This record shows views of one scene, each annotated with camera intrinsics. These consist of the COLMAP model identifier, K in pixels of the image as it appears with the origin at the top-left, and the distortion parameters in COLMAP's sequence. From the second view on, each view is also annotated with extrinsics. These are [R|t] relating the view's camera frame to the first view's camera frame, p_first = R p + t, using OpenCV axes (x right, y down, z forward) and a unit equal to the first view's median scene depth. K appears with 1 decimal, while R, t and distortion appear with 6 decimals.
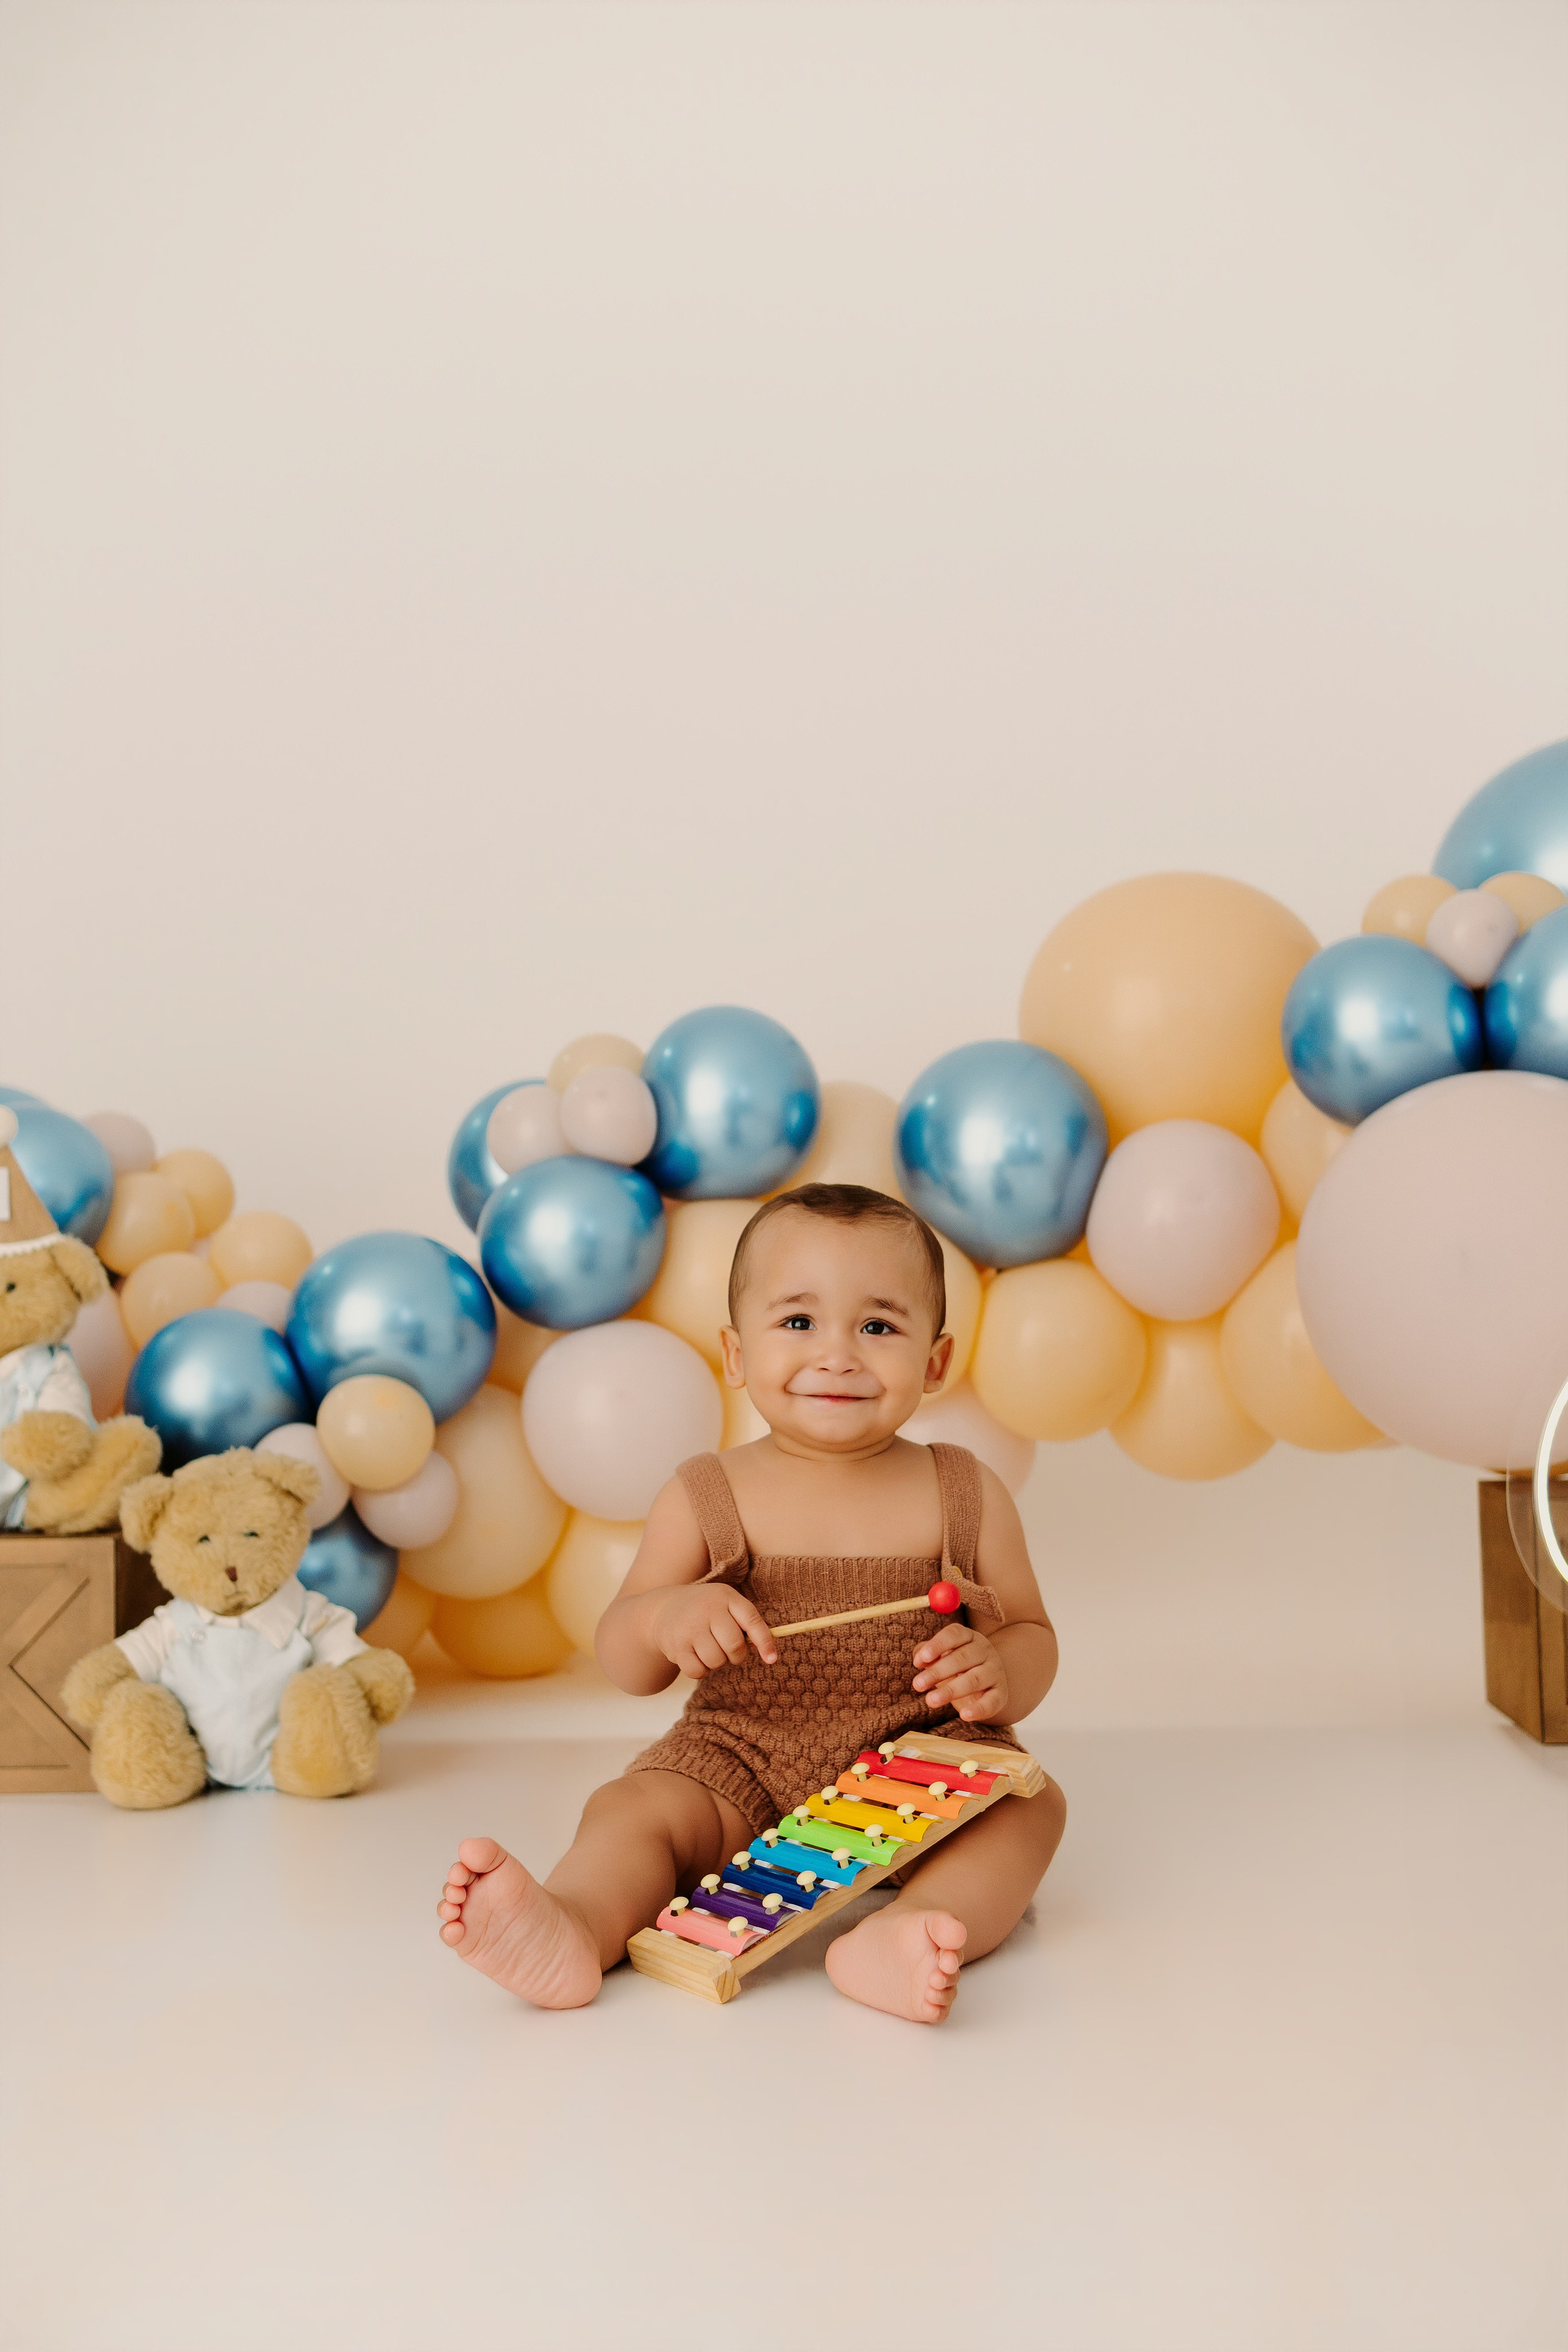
lens RADIAL K [[2325.1, 0, 807.0], [0, 2325.1, 1211.0], [0, 0, 1]] dist [0.031809, 0.000000]
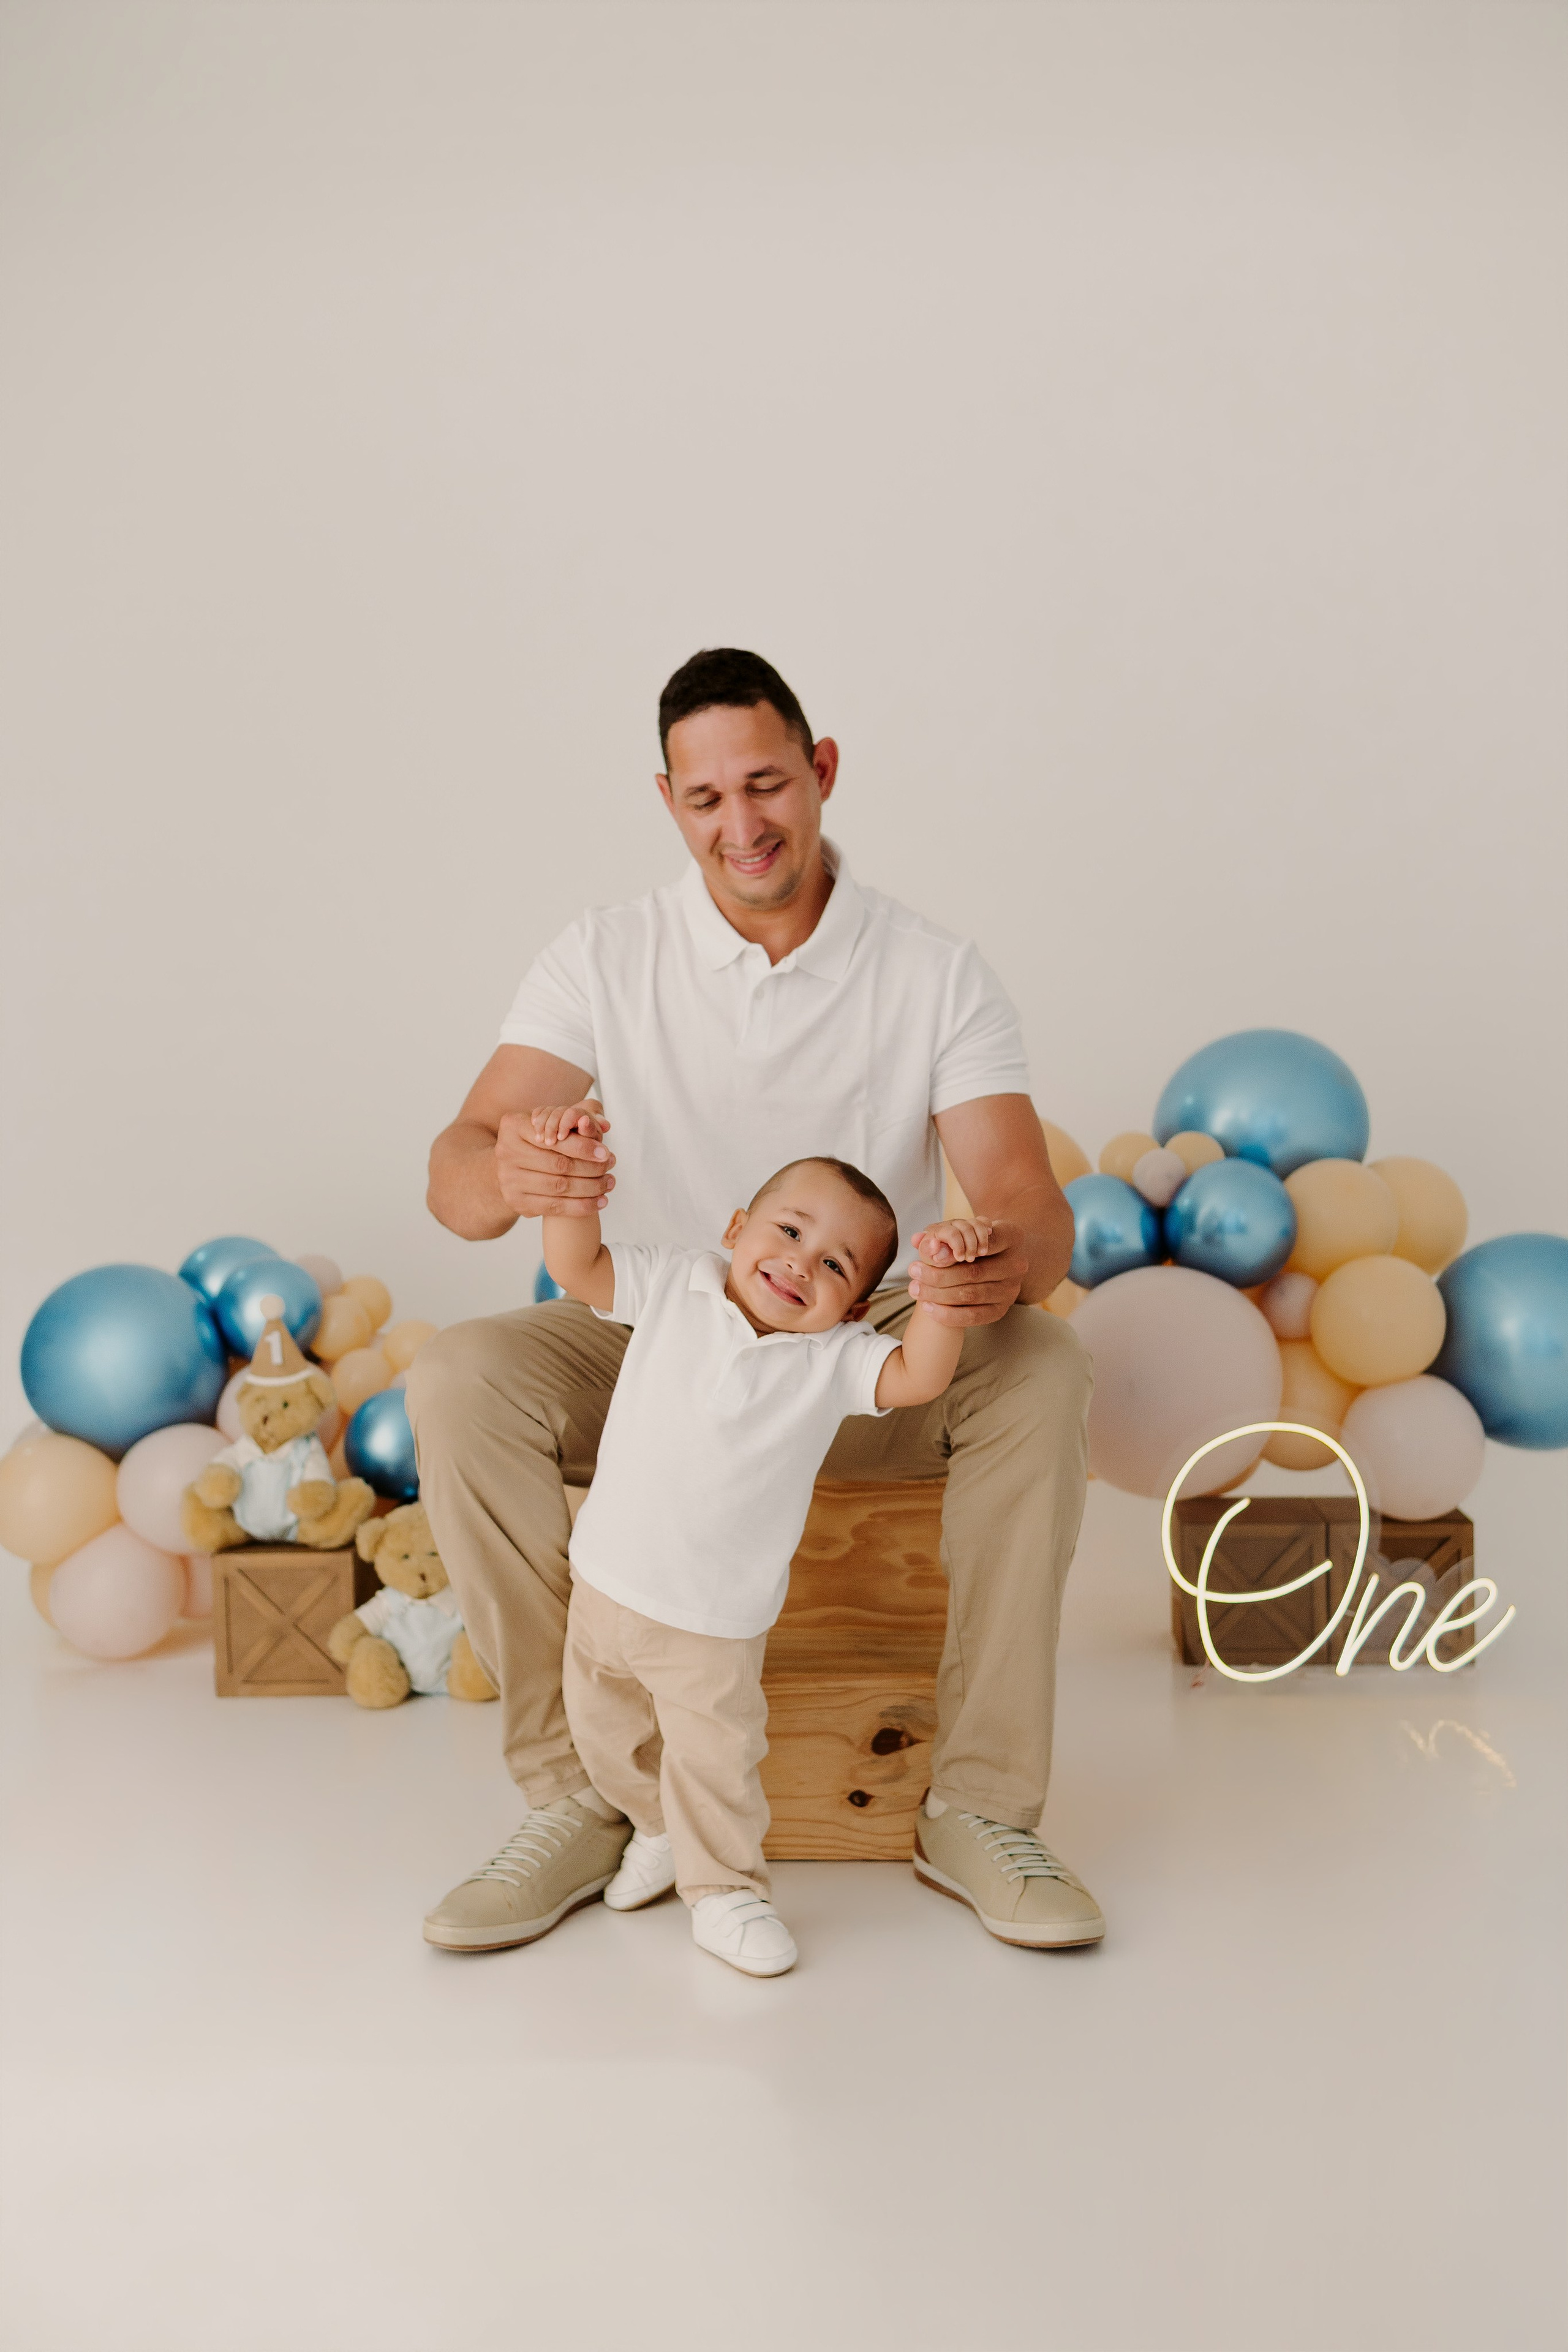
lens RADIAL K [[2325.1, 0, 803.3], [0, 2325.1, 1183.2], [0, 0, 1]] dist [0.031809, 0.000000]
pose [[0.999972, -0.004038, -0.006323, 0.046592], [0.004588, 0.995981, 0.089442, -0.263976], [0.005936, -0.089469, 0.995972, -0.643033]]
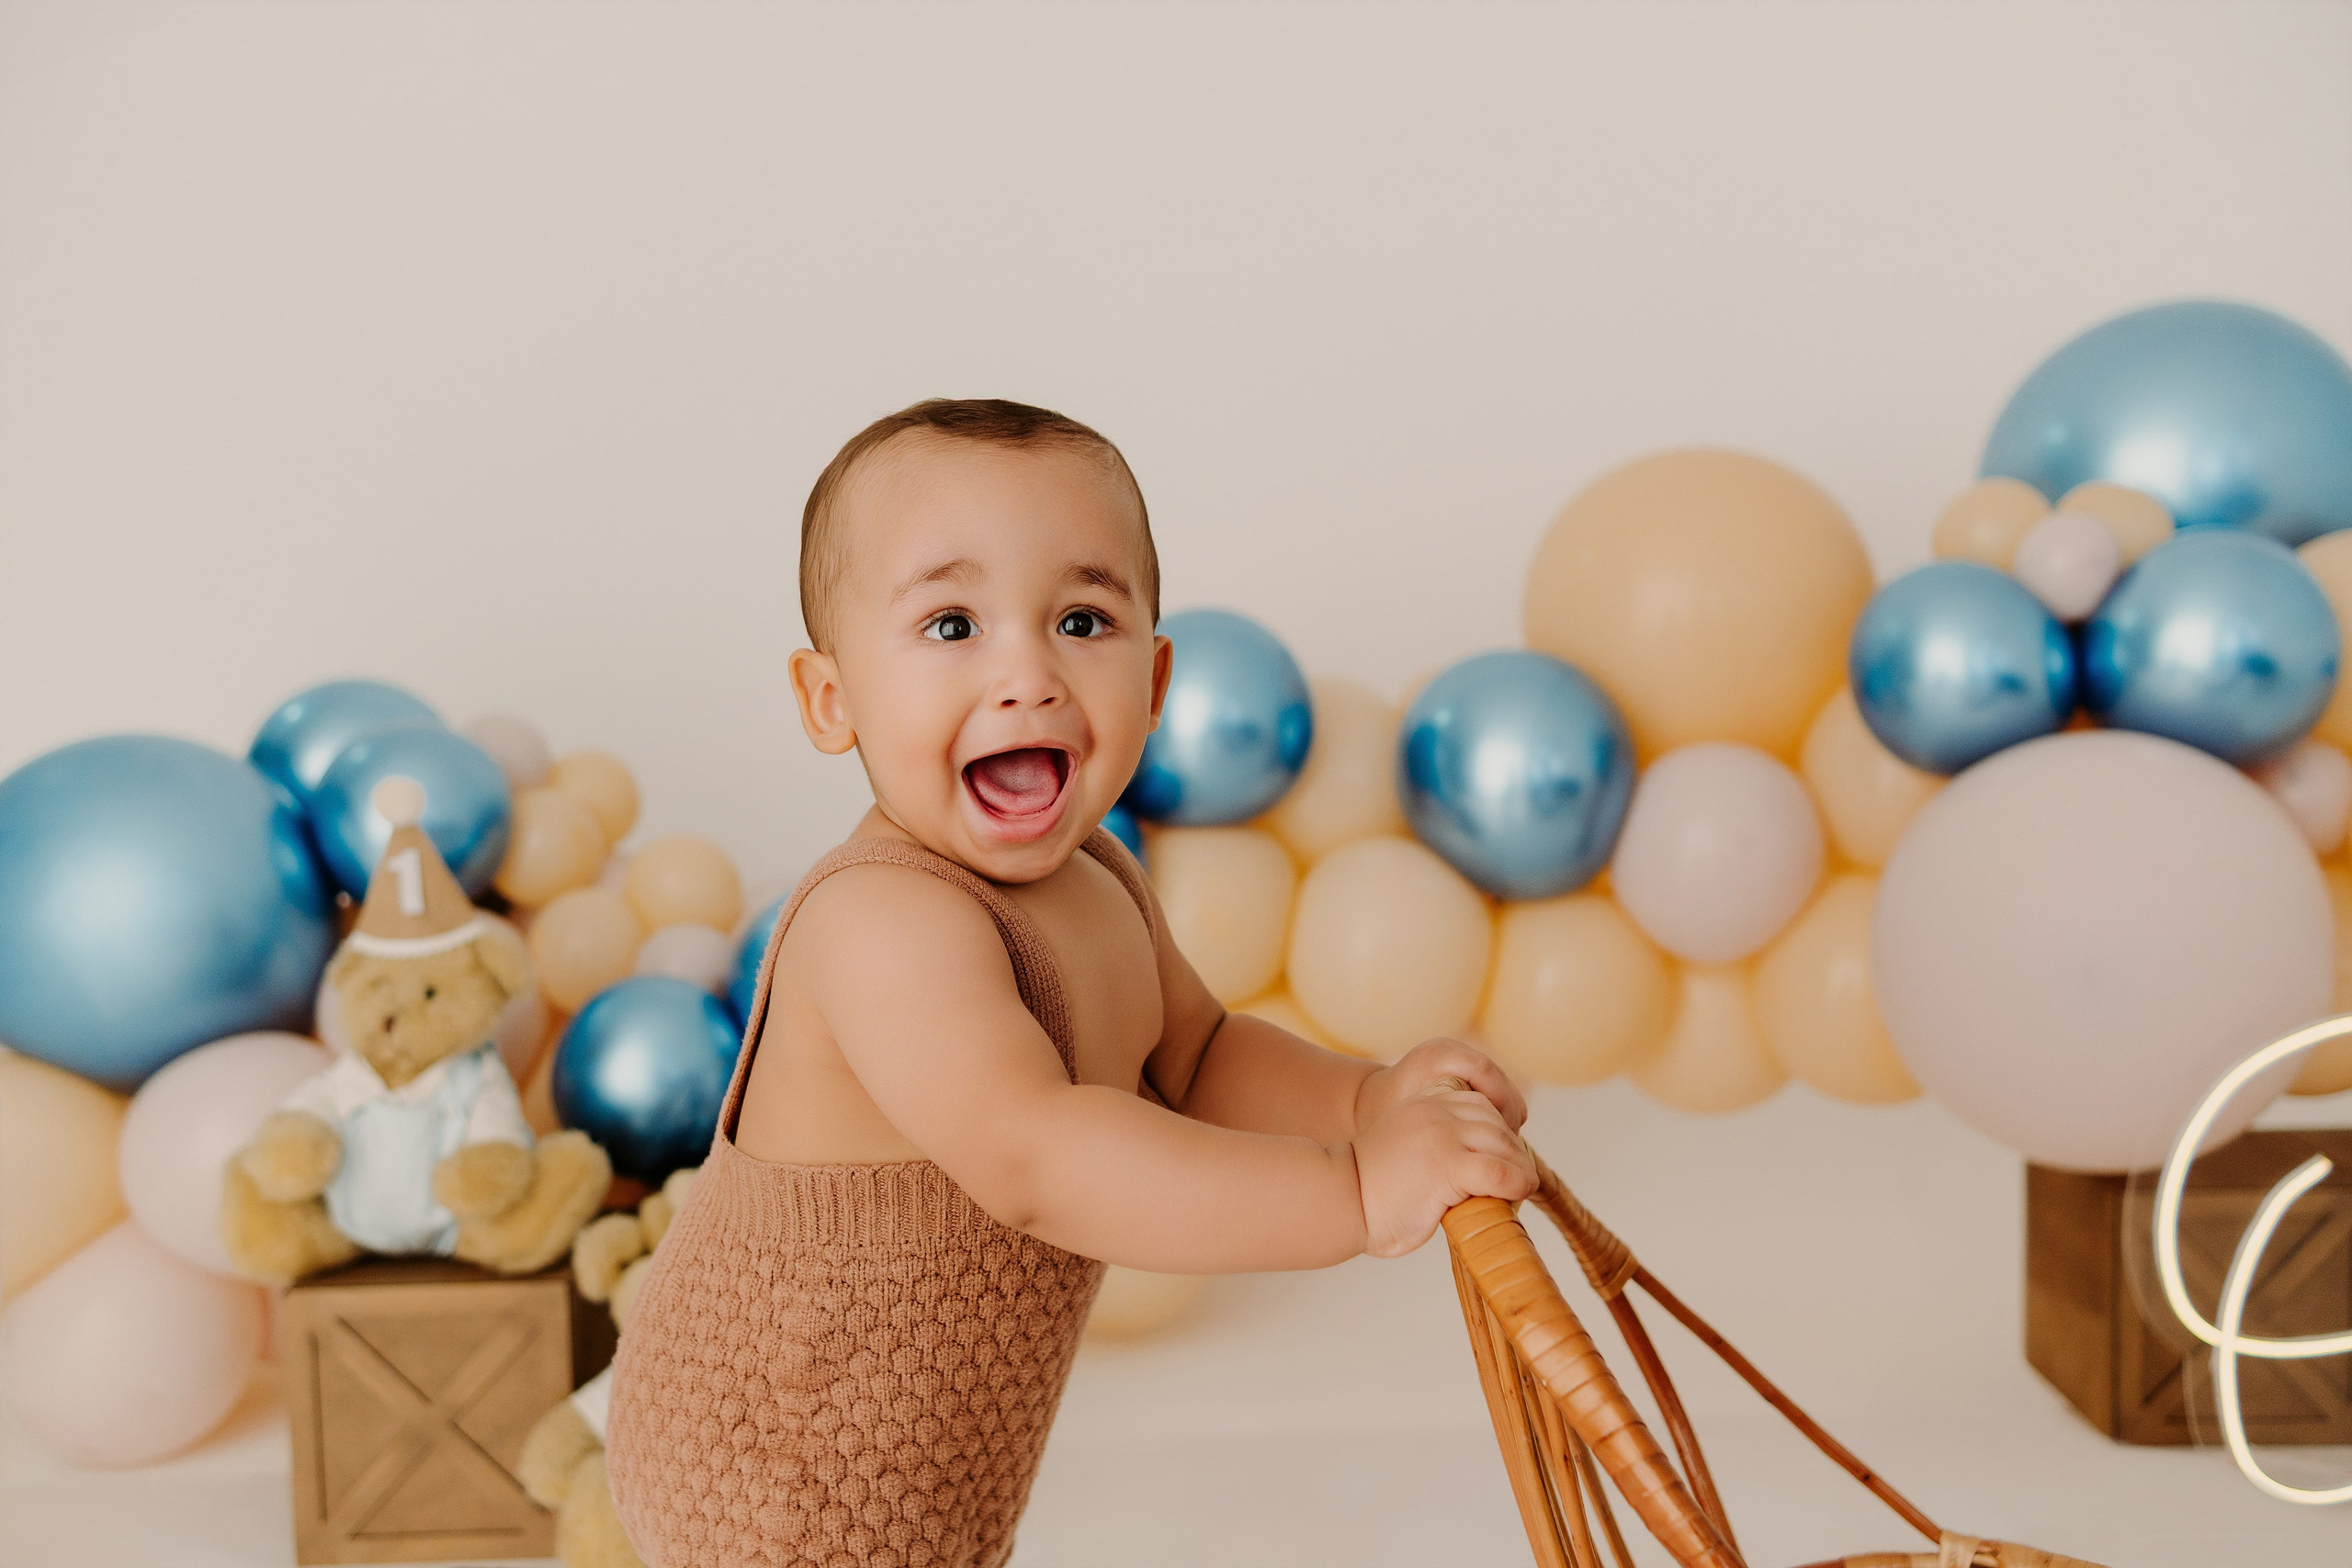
lens RADIAL K [[2380.6, 0, 1222.5], [0, 2380.6, 835.0], [0, 0, 1]] dist [0.050070, 0.000000]
pose [[0.998210, -0.007557, 0.059331, -0.093407], [-0.000162, 0.991641, 0.129029, -0.133077], [-0.059810, -0.128807, 0.989864, 0.101088]]
